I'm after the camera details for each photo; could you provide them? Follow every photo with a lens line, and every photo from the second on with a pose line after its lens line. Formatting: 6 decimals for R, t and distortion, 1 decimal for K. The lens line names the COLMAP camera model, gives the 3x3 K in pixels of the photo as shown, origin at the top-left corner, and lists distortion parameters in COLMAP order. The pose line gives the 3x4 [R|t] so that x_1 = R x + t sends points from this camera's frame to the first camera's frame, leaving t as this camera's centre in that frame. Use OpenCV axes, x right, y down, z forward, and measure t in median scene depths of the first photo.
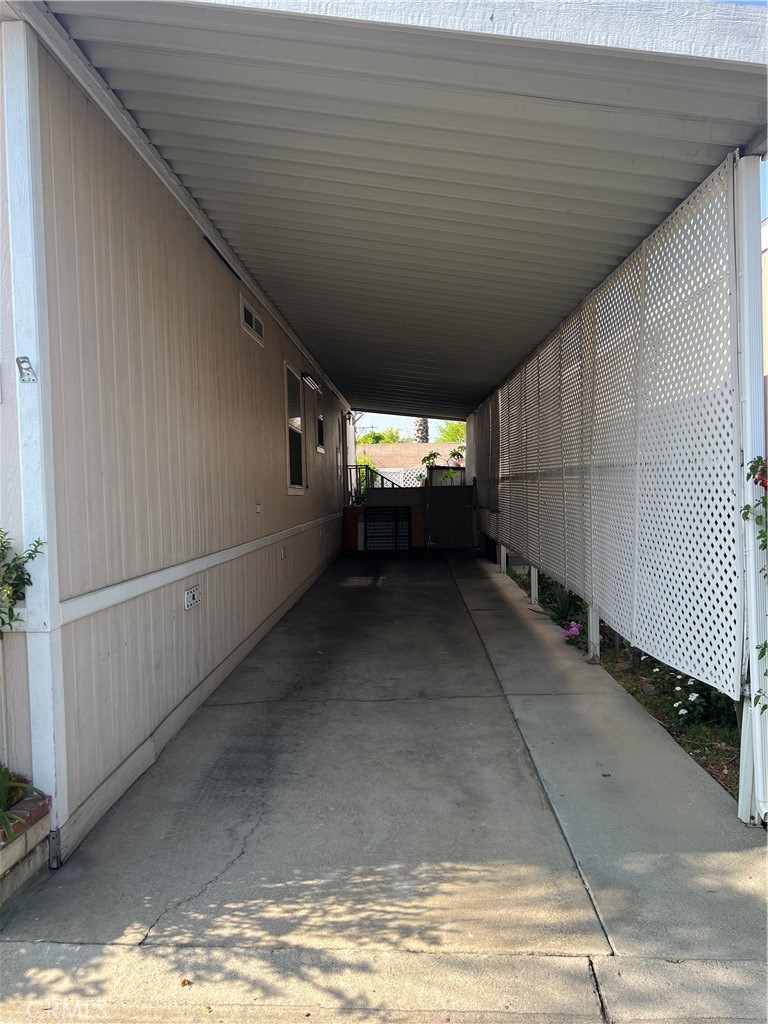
lens RADIAL K [[767.3, 0, 380.6], [0, 767.3, 525.4], [0, 0, 1]] dist [0.065568, -0.075740]
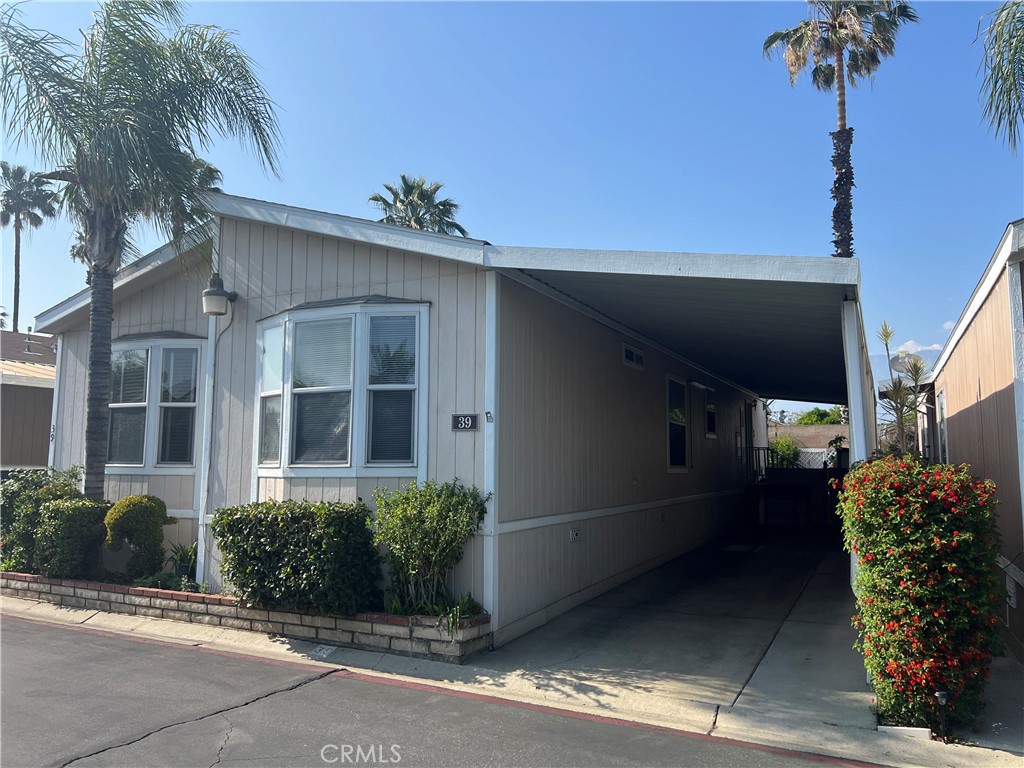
lens RADIAL K [[767.3, 0, 514.6], [0, 767.3, 387.2], [0, 0, 1]] dist [0.065568, -0.075740]
pose [[0.916581, -0.015098, -0.399563, 0.507411], [-0.042225, 0.990044, -0.134273, 0.011237], [0.397612, 0.139944, 0.906819, -1.013927]]
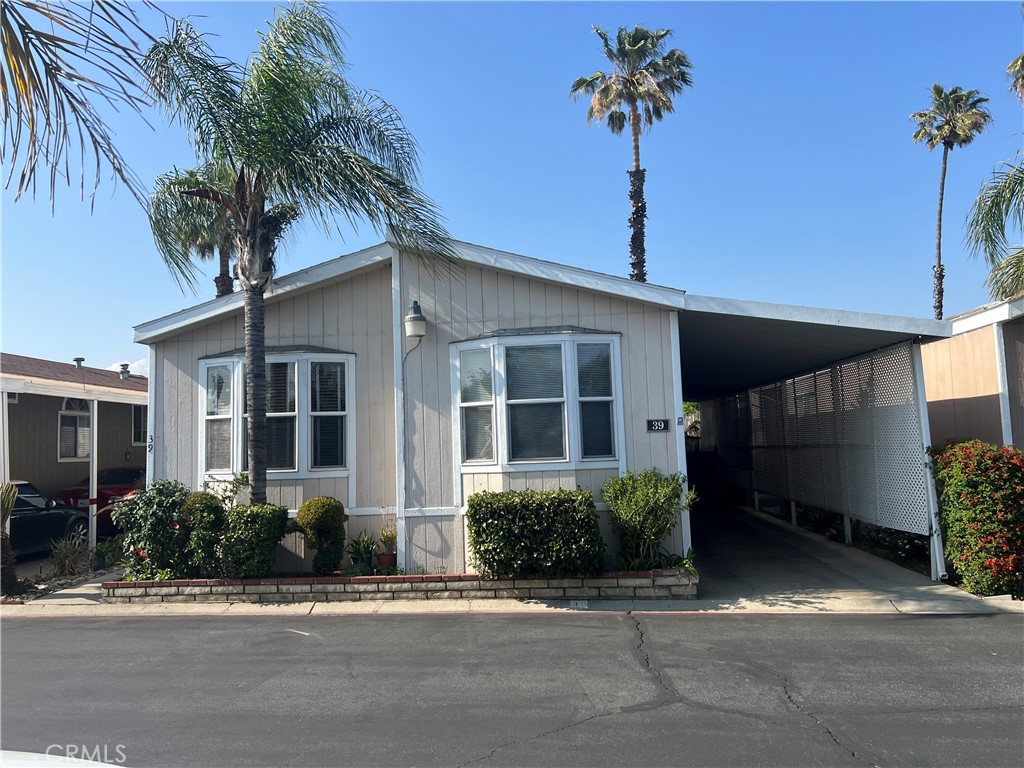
lens RADIAL K [[767.3, 0, 511.7], [0, 767.3, 386.9], [0, 0, 1]] dist [0.065568, -0.075740]
pose [[0.999400, -0.015946, -0.030743, -1.022041], [0.011801, 0.991369, -0.130571, 0.055040], [0.032559, 0.130129, 0.990962, -2.045289]]
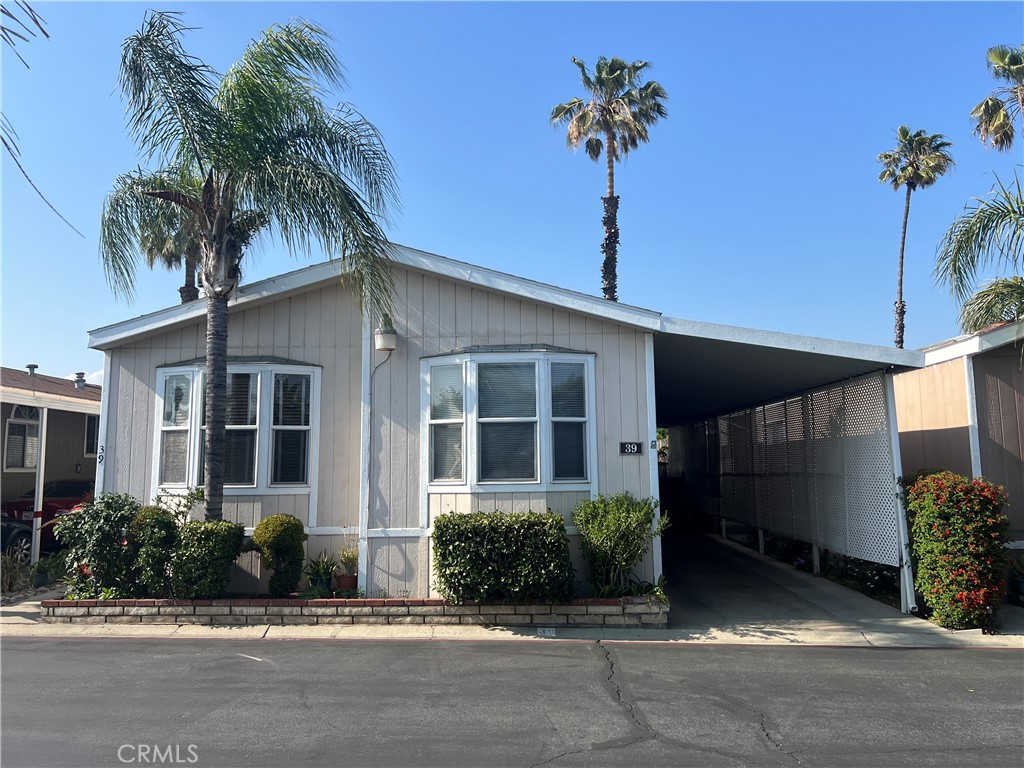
lens RADIAL K [[767.3, 0, 514.0], [0, 767.3, 385.4], [0, 0, 1]] dist [0.065568, -0.075740]
pose [[0.999828, 0.012617, 0.013571, -1.038065], [-0.010257, 0.986783, -0.161720, 0.061090], [-0.015432, 0.161553, 0.986743, -1.967538]]
